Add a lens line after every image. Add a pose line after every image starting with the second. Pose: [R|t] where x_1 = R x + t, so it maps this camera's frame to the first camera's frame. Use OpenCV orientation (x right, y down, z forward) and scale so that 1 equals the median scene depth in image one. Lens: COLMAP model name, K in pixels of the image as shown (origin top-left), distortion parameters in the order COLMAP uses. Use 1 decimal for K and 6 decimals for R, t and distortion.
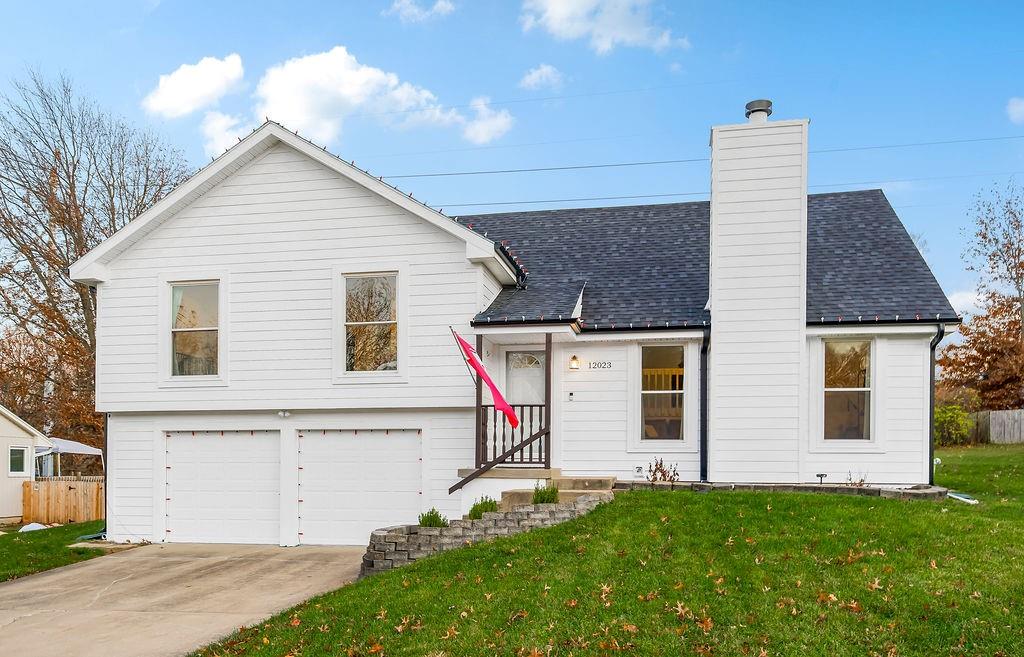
lens RADIAL K [[748.0, 0, 512.0], [0, 748.0, 328.5], [0, 0, 1]] dist [0.002342, 0.004202]
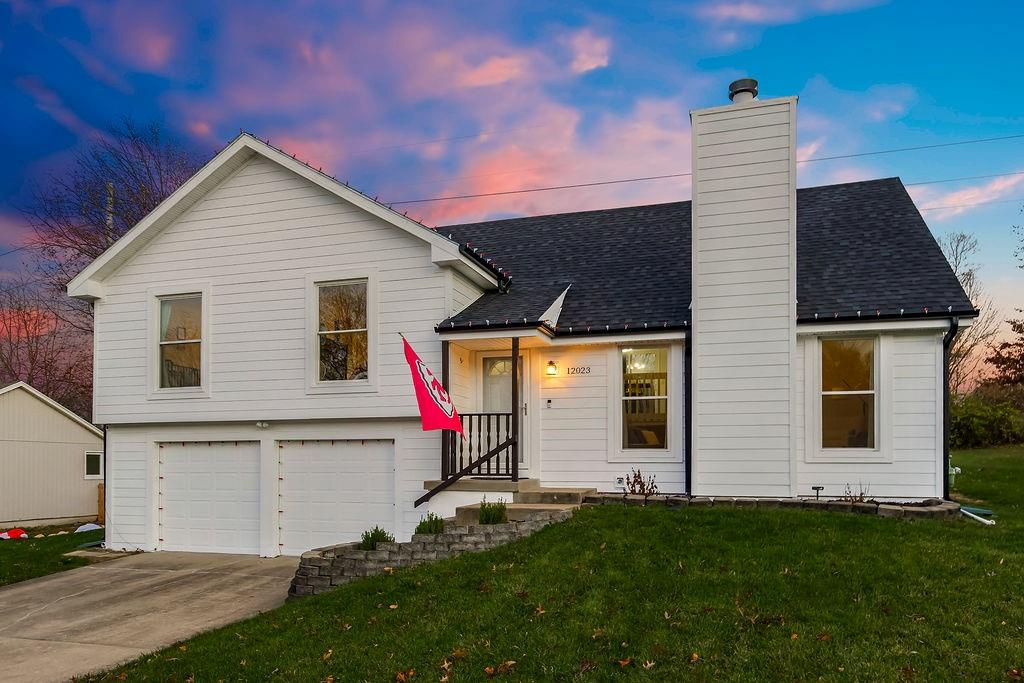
lens RADIAL K [[679.4, 0, 512.0], [0, 679.4, 341.5], [0, 0, 1]] dist [0.002229, -0.002904]
pose [[0.994430, -0.021581, -0.103166, 0.130089], [0.022199, 0.999742, 0.004842, 0.006584], [0.103034, -0.007105, 0.994652, 0.140761]]
